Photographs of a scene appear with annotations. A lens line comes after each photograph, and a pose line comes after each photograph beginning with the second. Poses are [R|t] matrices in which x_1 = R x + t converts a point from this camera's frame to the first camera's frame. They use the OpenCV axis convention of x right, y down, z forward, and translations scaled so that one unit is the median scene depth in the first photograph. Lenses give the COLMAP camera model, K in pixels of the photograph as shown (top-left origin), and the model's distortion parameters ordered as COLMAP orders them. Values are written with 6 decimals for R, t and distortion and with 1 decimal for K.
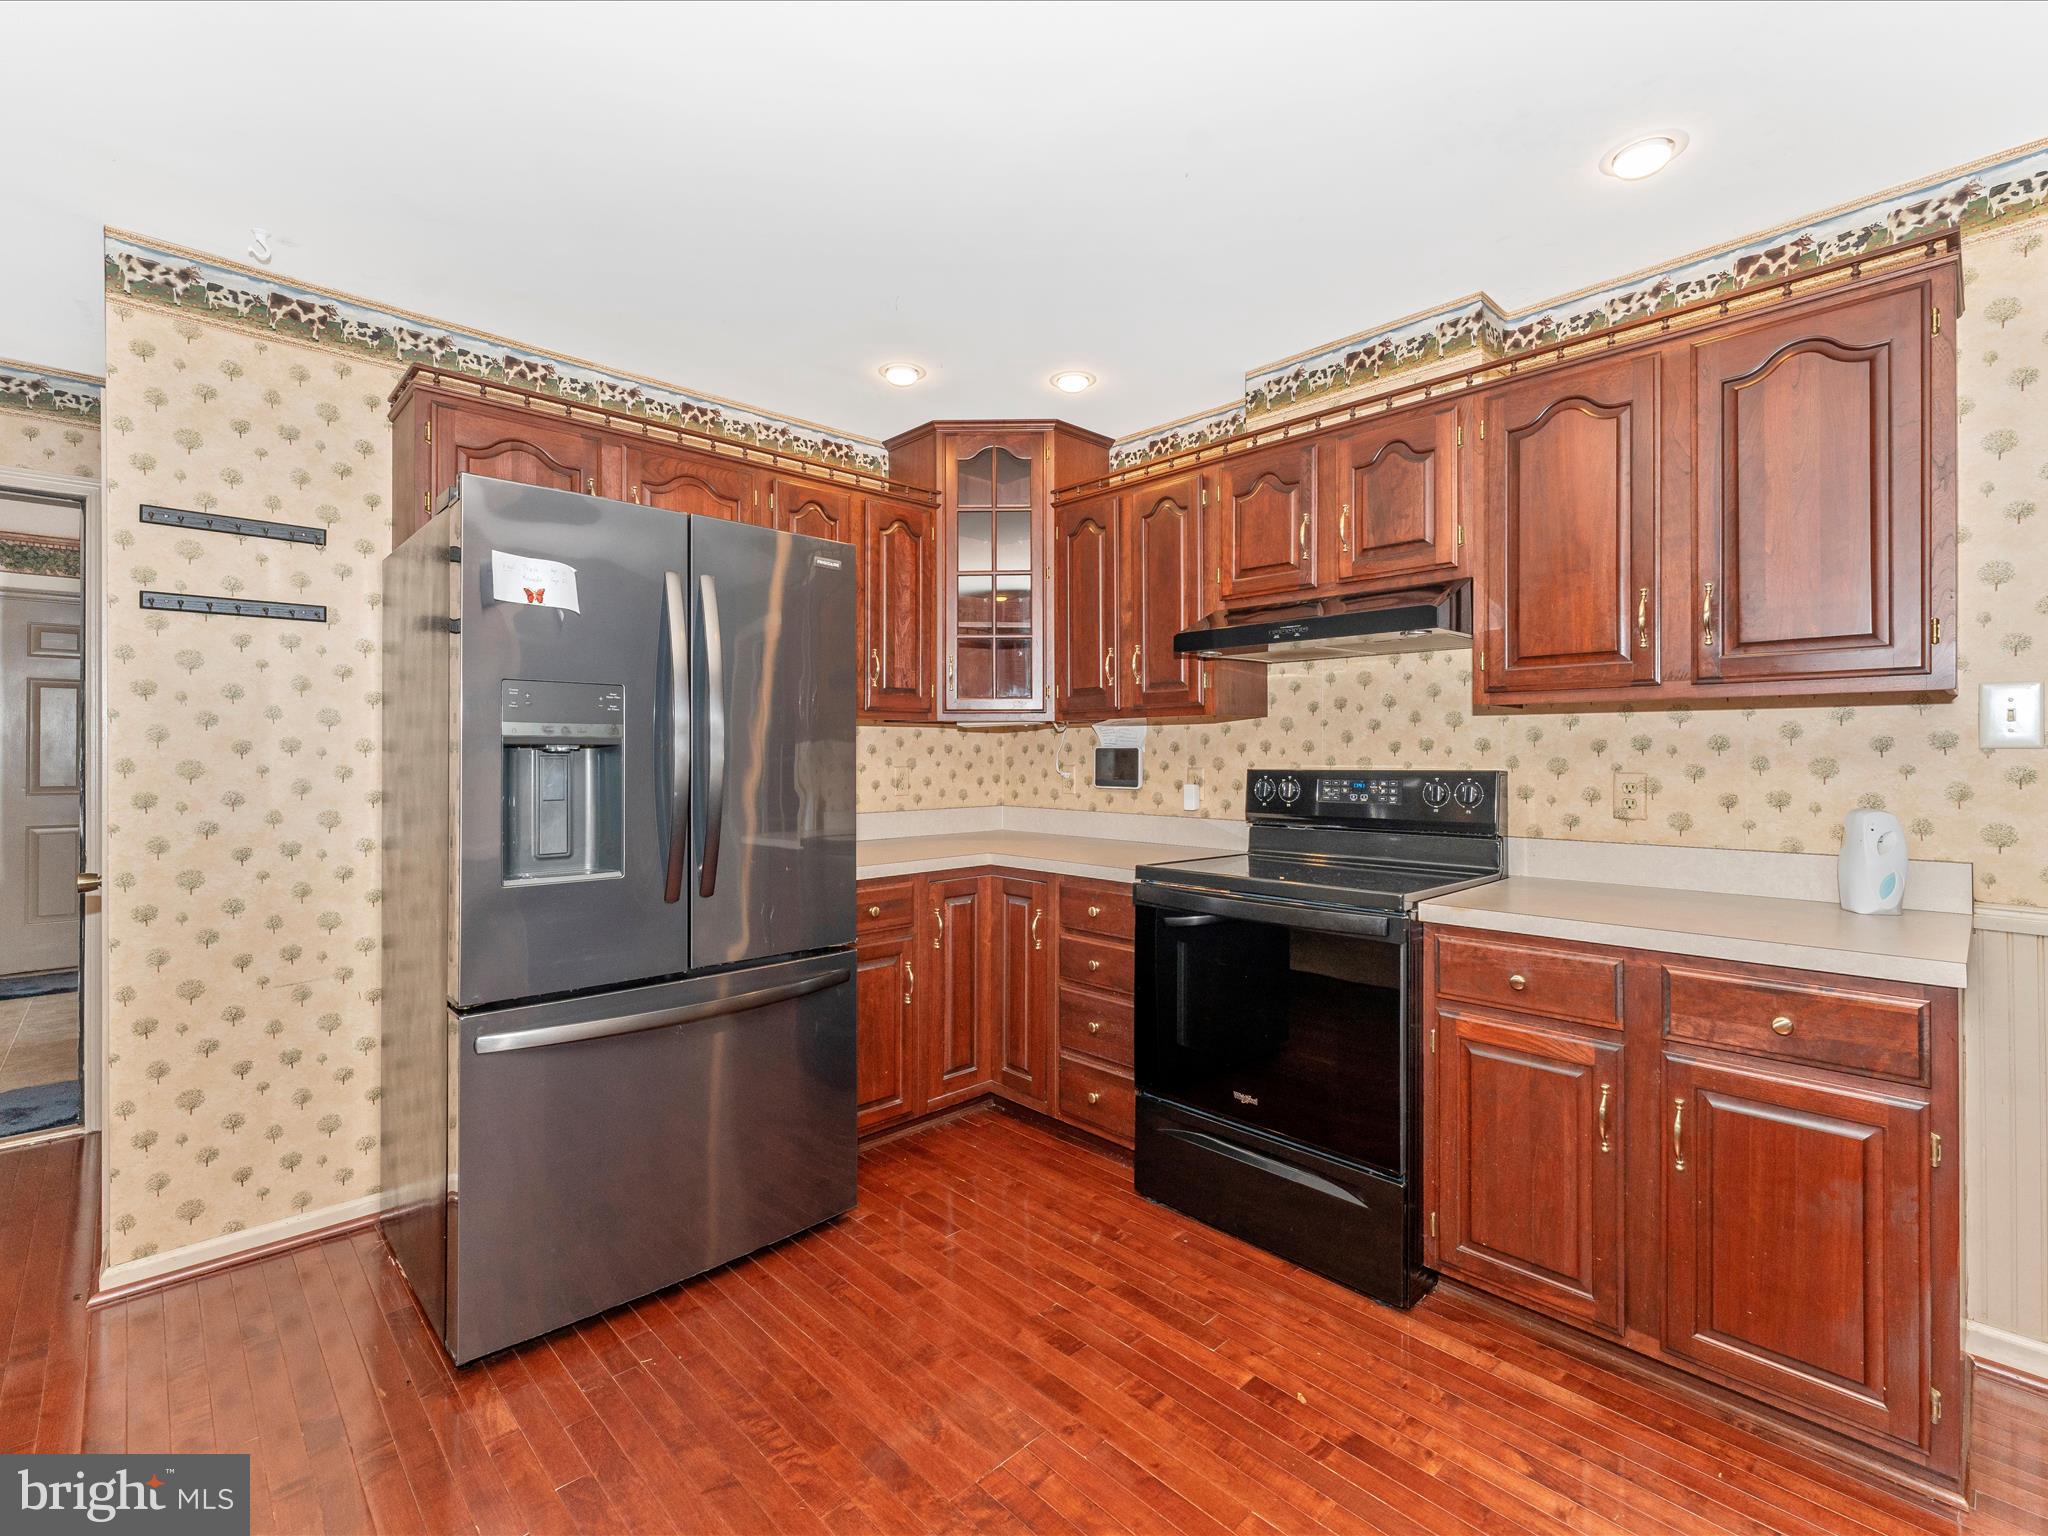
lens RADIAL K [[878.1, 0, 1063.9], [0, 878.1, 746.2], [0, 0, 1]] dist [-0.003202, -0.001373]
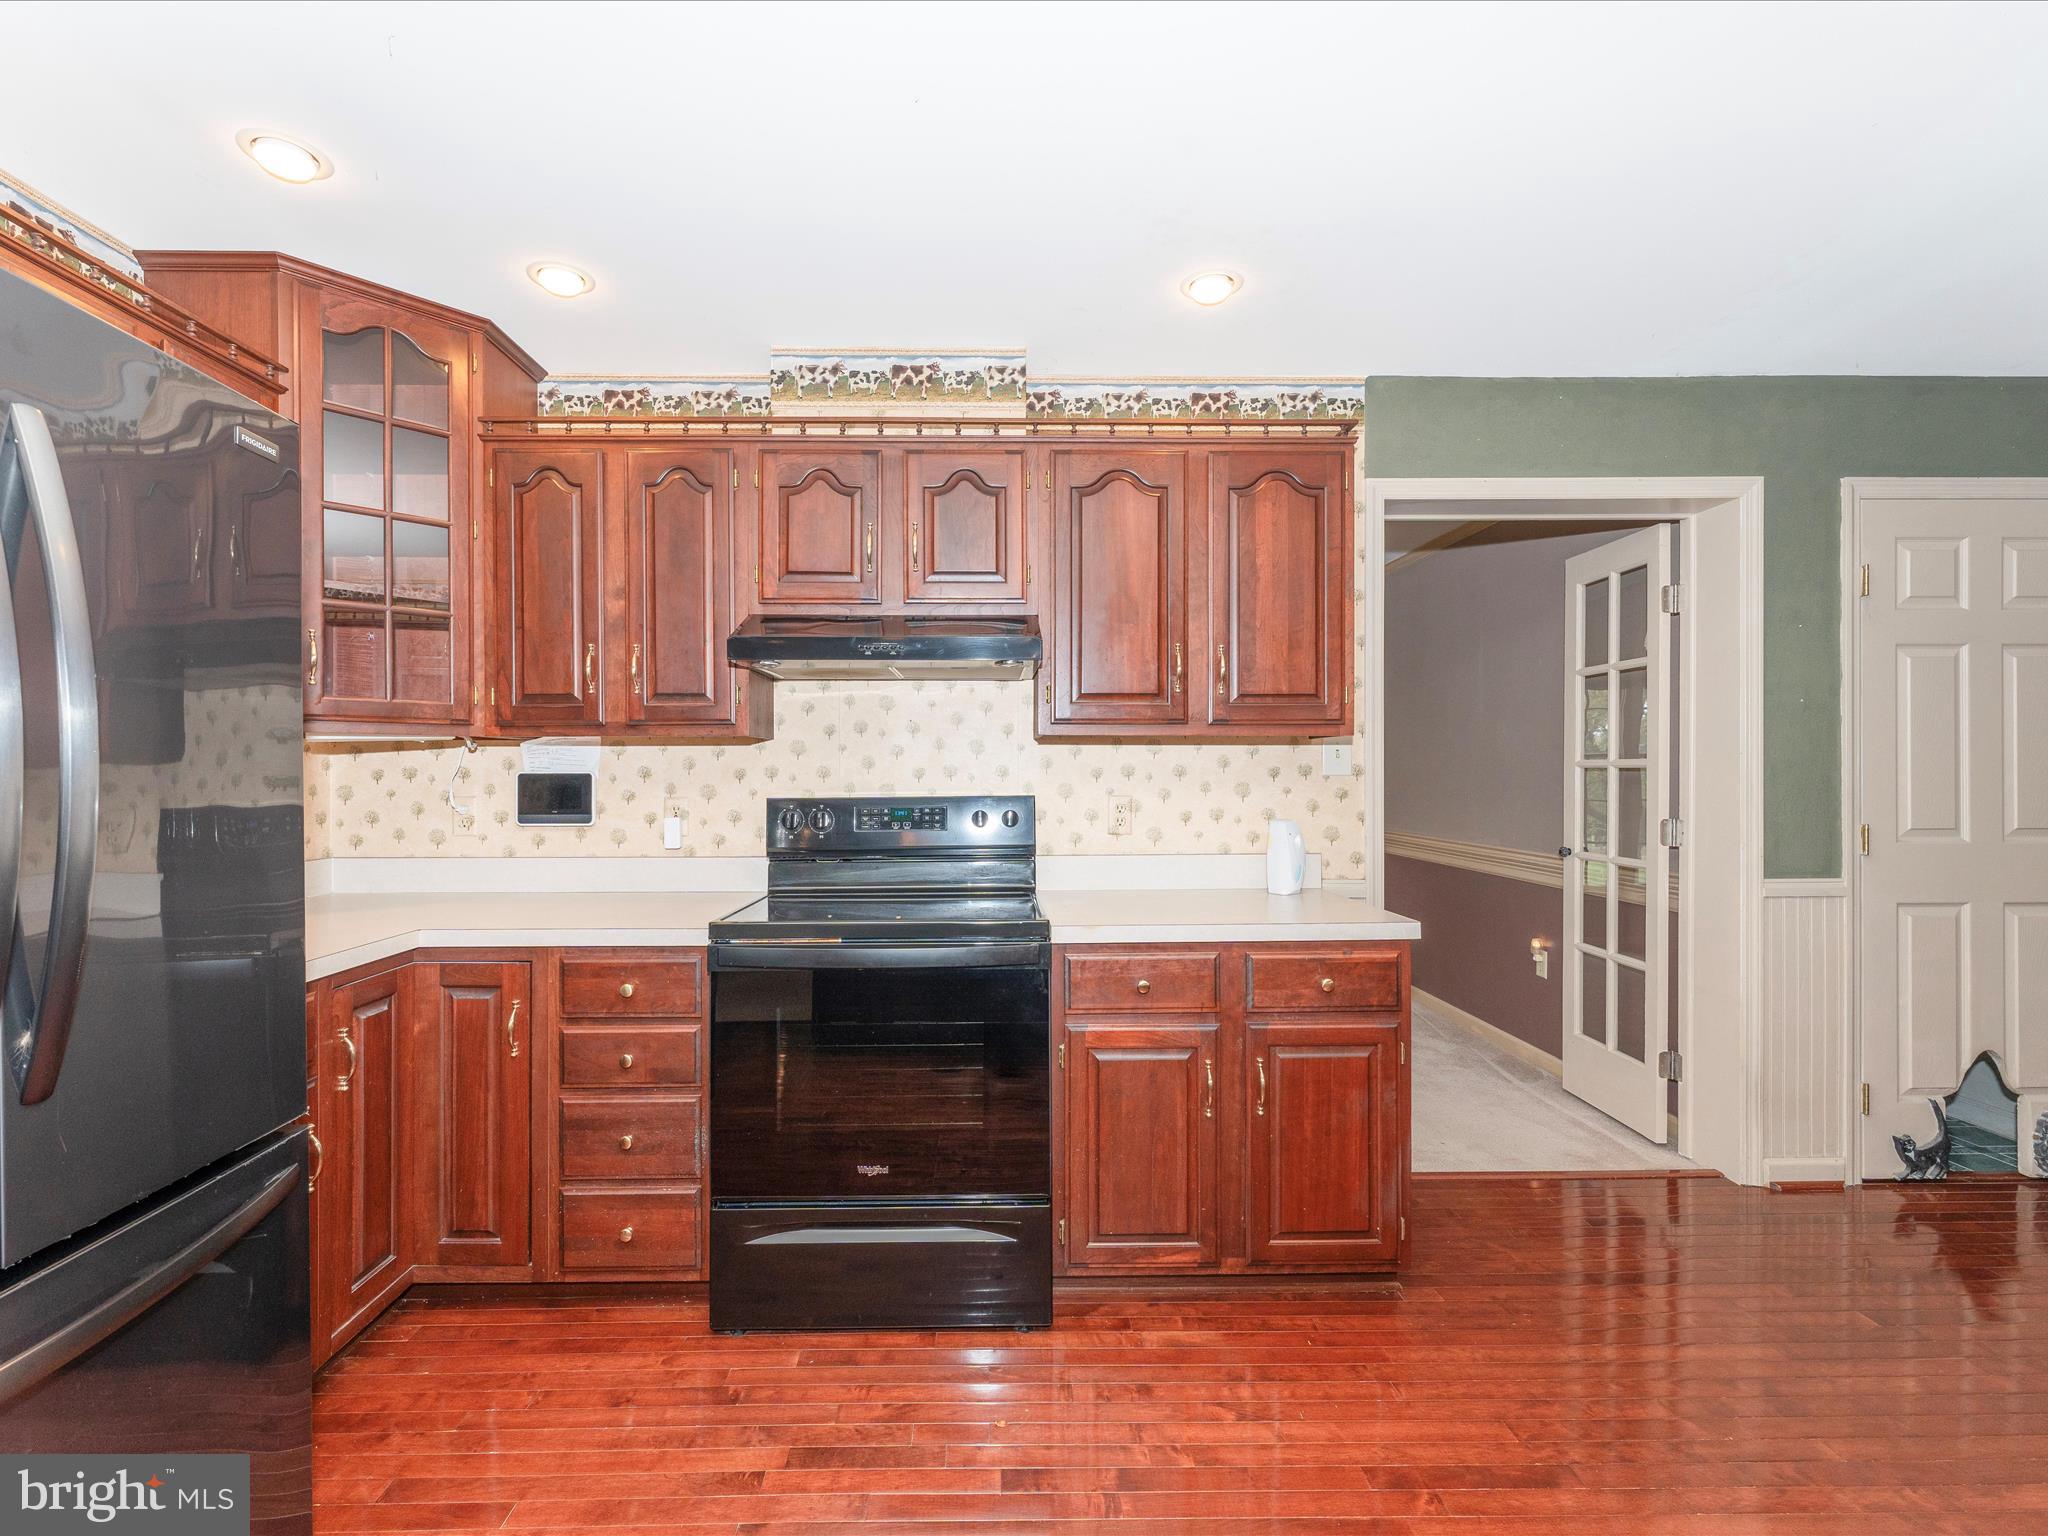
lens RADIAL K [[878.1, 0, 973.1], [0, 878.1, 774.3], [0, 0, 1]] dist [-0.003202, -0.001373]
pose [[0.709115, 0.000474, 0.705092, -0.298567], [-0.003809, 0.999988, 0.003159, -0.001761], [-0.705082, -0.004925, 0.709108, 0.259251]]
